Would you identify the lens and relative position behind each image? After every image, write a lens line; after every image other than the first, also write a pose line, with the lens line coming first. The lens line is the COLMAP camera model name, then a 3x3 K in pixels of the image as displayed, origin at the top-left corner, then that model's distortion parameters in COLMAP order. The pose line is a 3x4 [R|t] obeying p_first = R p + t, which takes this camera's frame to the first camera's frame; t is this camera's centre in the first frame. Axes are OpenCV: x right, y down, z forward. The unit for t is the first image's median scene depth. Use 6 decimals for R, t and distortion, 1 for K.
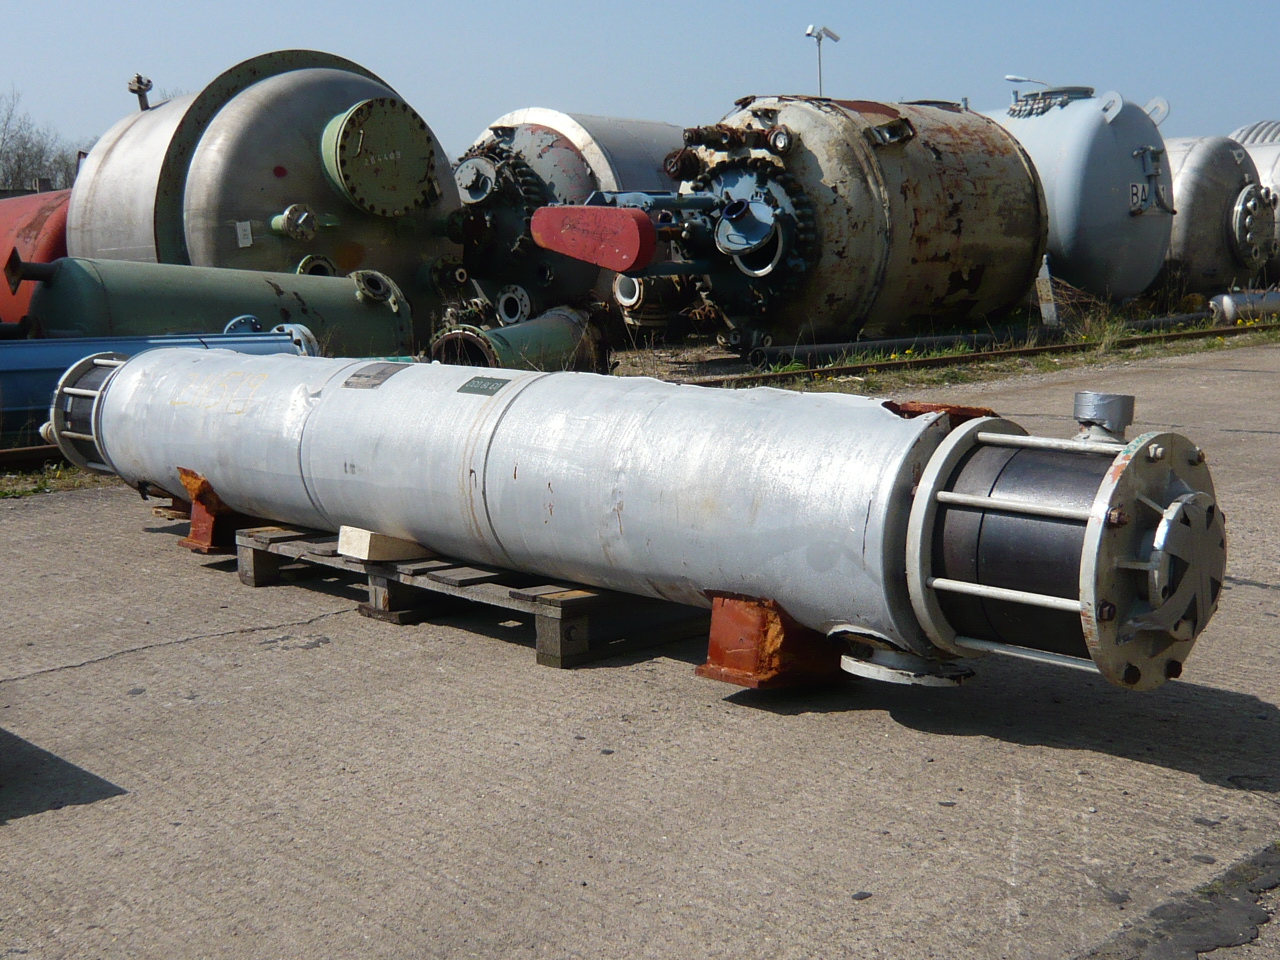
lens RADIAL K [[1589.7, 0, 639.9], [0, 1589.7, 480.0], [0, 0, 1]] dist [-0.084515, 0.000000]
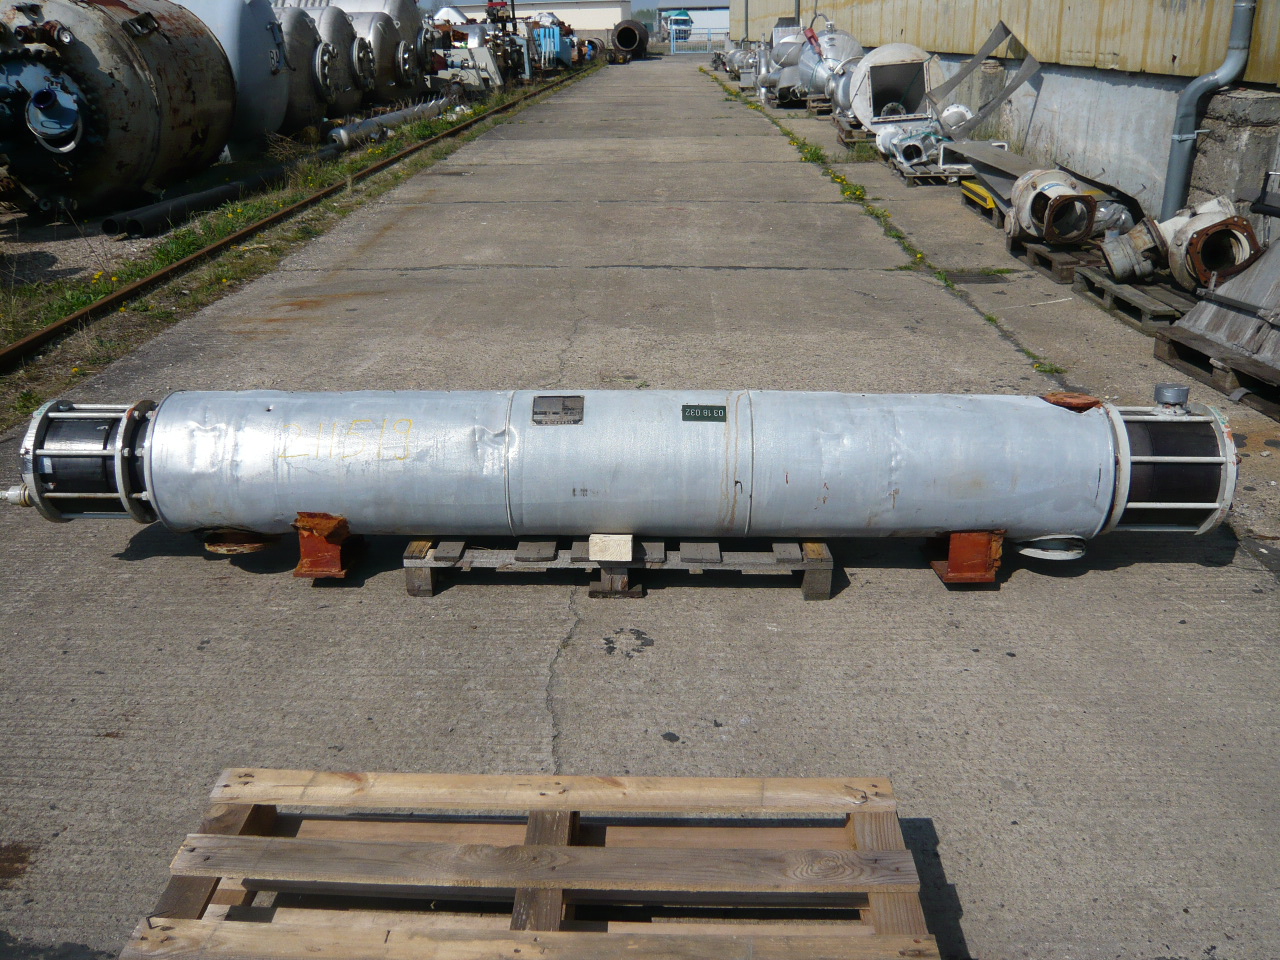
lens RADIAL K [[1062.3, 0, 640.5], [0, 1062.3, 480.4], [0, 0, 1]] dist [-0.066720, 0.003734]
pose [[0.723869, -0.258371, 0.639733, -0.175647], [0.098234, 0.956383, 0.275104, -0.062369], [-0.682908, -0.136296, 0.717677, 0.095308]]
